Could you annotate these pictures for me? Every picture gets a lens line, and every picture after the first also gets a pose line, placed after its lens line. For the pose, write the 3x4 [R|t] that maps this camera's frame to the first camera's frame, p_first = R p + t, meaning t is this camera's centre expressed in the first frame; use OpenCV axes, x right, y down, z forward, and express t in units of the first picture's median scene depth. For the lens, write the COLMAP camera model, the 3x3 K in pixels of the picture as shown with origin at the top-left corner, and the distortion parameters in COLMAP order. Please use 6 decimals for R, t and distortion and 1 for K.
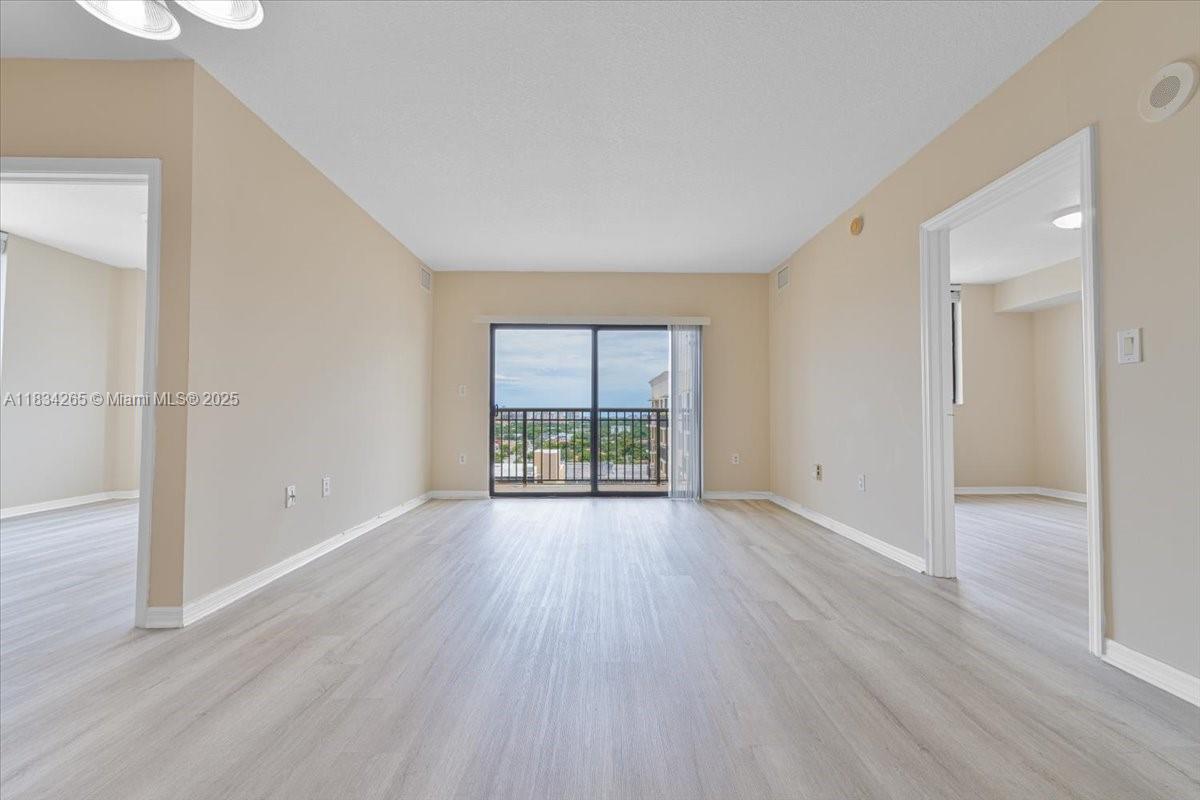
lens RADIAL K [[502.6, 0, 601.7], [0, 502.6, 401.4], [0, 0, 1]] dist [0.008601, -0.001940]
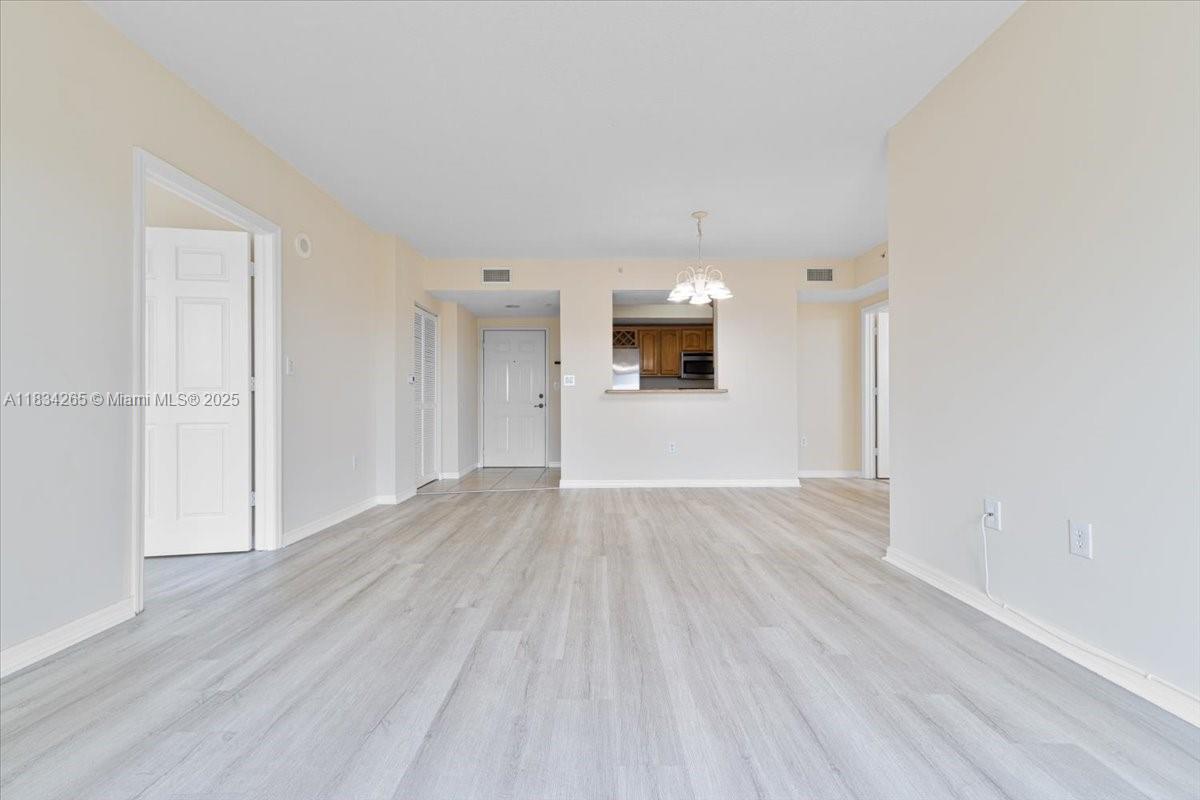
lens RADIAL K [[502.6, 0, 598.4], [0, 502.6, 402.4], [0, 0, 1]] dist [0.008601, -0.001940]
pose [[-0.999940, 0.000321, 0.010908, -0.030234], [-0.000027, 0.999490, -0.031946, 0.027426], [-0.010912, -0.031945, -0.999430, 0.947586]]
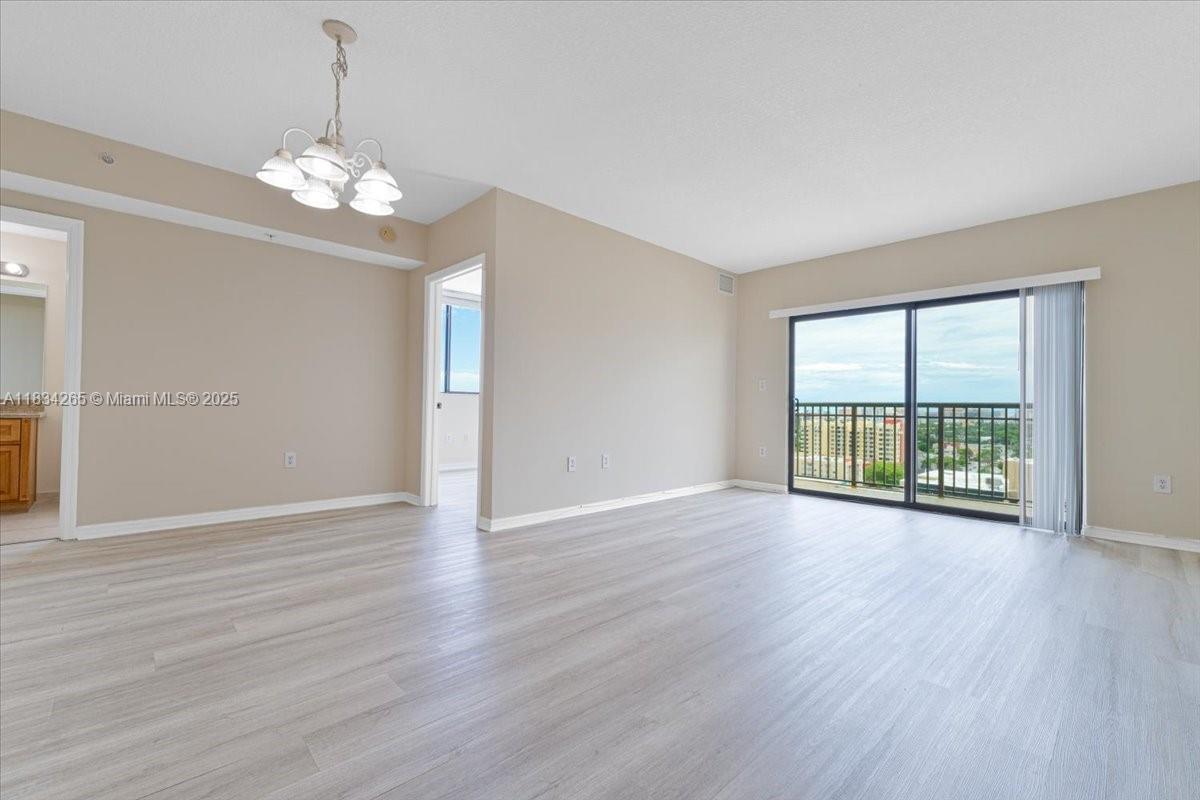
lens RADIAL K [[502.6, 0, 603.4], [0, 502.6, 403.1], [0, 0, 1]] dist [0.008601, -0.001940]
pose [[0.687640, 0.003171, -0.726045, 0.252843], [0.005558, 0.999938, 0.009632, 0.002832], [0.726031, -0.010659, 0.687580, 0.053965]]
